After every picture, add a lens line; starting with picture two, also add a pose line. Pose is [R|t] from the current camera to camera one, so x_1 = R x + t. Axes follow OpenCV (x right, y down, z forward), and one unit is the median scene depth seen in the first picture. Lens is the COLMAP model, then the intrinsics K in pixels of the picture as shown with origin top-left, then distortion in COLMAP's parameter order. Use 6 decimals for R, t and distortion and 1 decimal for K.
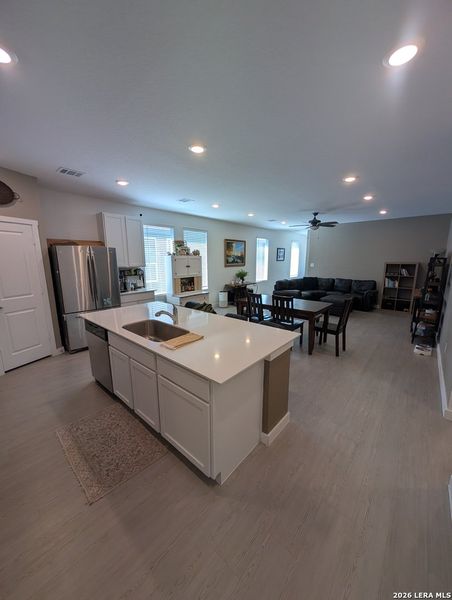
lens RADIAL K [[229.0, 0, 227.2], [0, 229.0, 301.5], [0, 0, 1]] dist [0.009010, 0.000378]
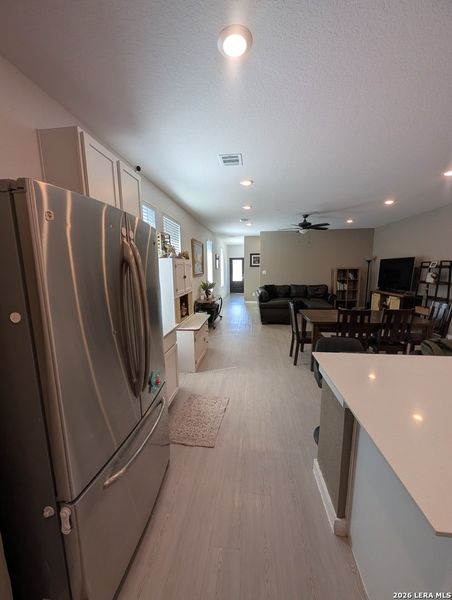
lens RADIAL K [[229.0, 0, 228.8], [0, 229.0, 299.5], [0, 0, 1]] dist [0.009010, 0.000378]
pose [[0.814526, -0.089624, 0.573163, -0.405577], [0.117305, 0.993030, -0.011426, -0.070865], [-0.568144, 0.076542, 0.819362, 0.424557]]
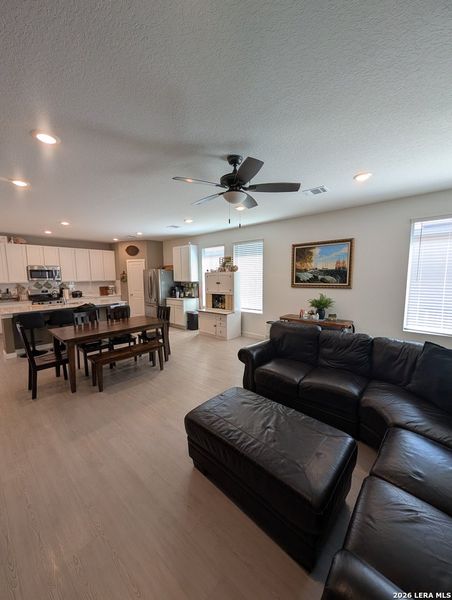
lens RADIAL K [[229.0, 0, 227.9], [0, 229.0, 295.4], [0, 0, 1]] dist [0.009010, 0.000378]
pose [[-0.012011, 0.088536, -0.996001, 0.760994], [-0.179168, 0.979762, 0.089253, -0.185866], [0.983745, 0.179523, 0.004095, 0.994282]]
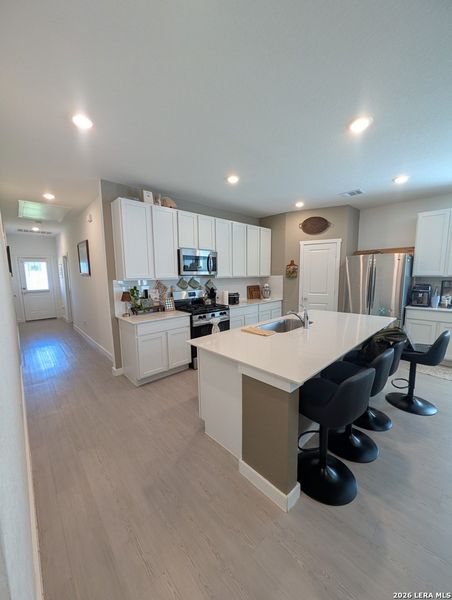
lens RADIAL K [[229.0, 0, 223.1], [0, 229.0, 301.9], [0, 0, 1]] dist [0.009010, 0.000378]
pose [[-0.084316, 0.126457, -0.988382, 0.304971], [-0.177460, 0.974151, 0.139775, -0.033797], [0.980510, 0.187183, -0.059696, 0.263819]]
